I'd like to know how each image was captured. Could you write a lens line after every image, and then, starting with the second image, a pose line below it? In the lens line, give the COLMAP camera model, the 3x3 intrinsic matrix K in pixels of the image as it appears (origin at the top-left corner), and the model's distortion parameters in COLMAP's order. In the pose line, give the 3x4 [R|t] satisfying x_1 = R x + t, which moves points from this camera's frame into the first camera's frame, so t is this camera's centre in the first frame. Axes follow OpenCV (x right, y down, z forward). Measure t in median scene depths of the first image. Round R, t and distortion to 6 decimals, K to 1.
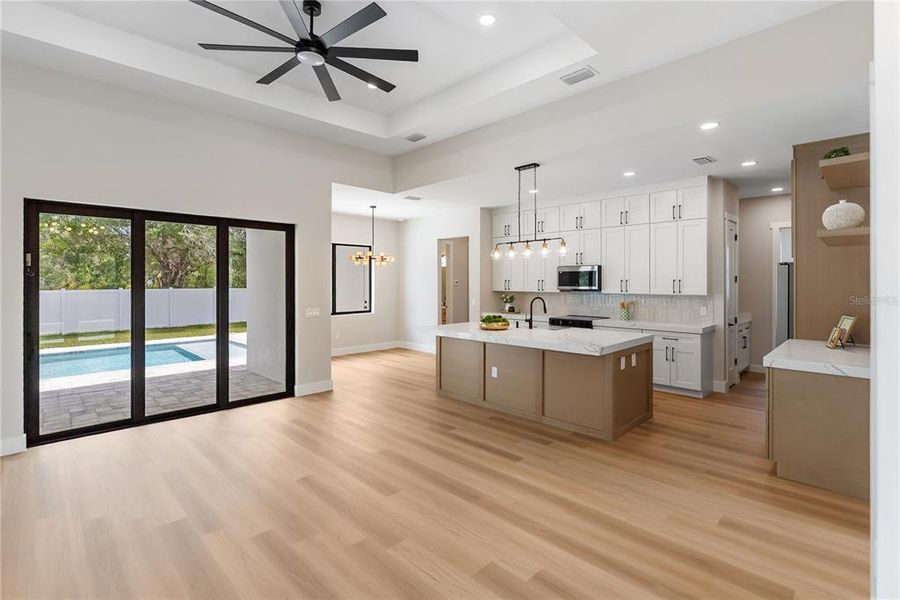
lens RADIAL K [[414.3, 0, 454.5], [0, 414.3, 279.8], [0, 0, 1]] dist [-0.005262, 0.001071]
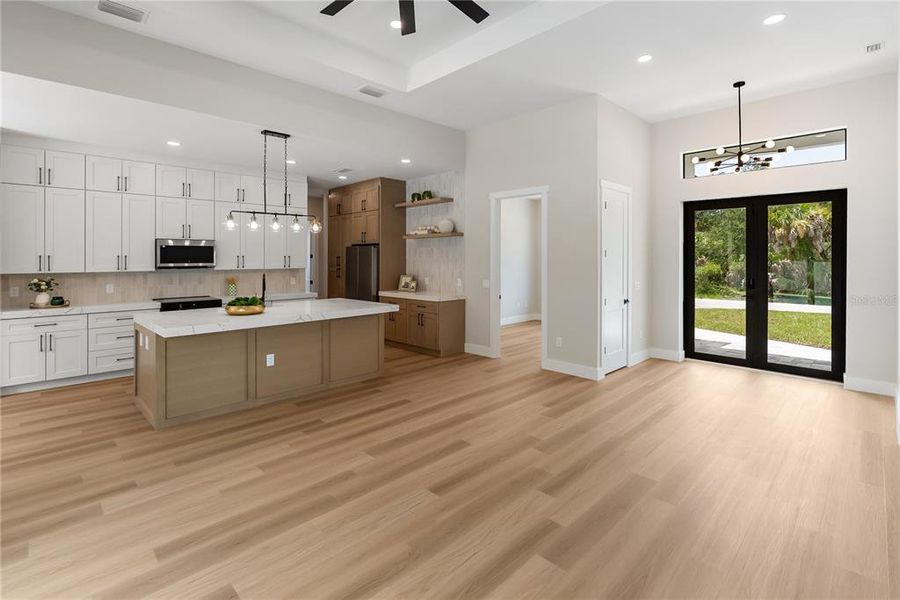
lens RADIAL K [[414.3, 0, 435.0], [0, 414.3, 260.4], [0, 0, 1]] dist [-0.005262, 0.001071]
pose [[0.044604, -0.005599, 0.998989, -0.660141], [-0.002314, 0.999981, 0.005708, 0.005208], [-0.999002, -0.002566, 0.044590, 0.531371]]
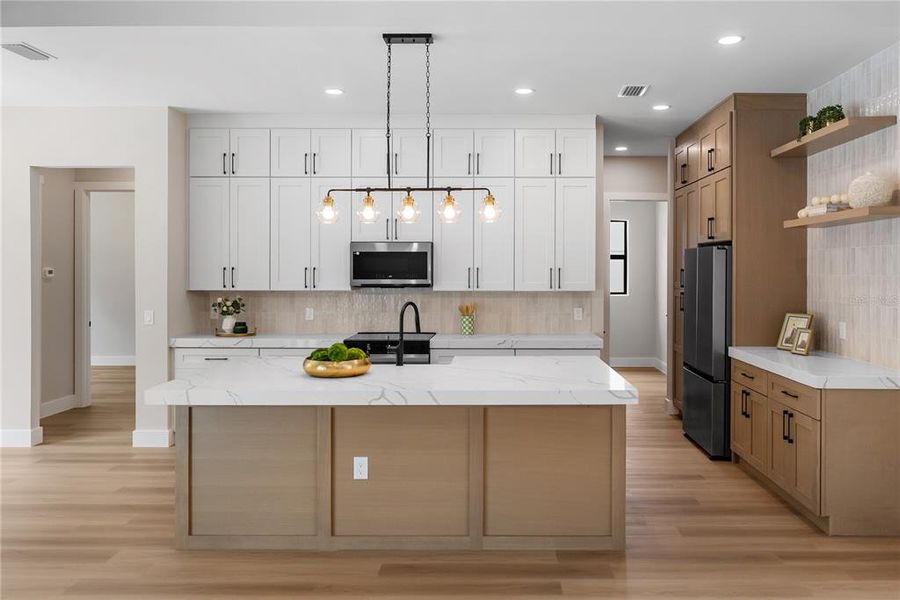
lens RADIAL K [[679.8, 0, 481.0], [0, 679.8, 269.1], [0, 0, 1]] dist [0.005211, -0.008398]
pose [[0.716731, 0.001846, 0.697347, -0.290635], [-0.005070, 0.999984, 0.002564, -0.000563], [-0.697331, -0.005373, 0.716729, 0.317933]]
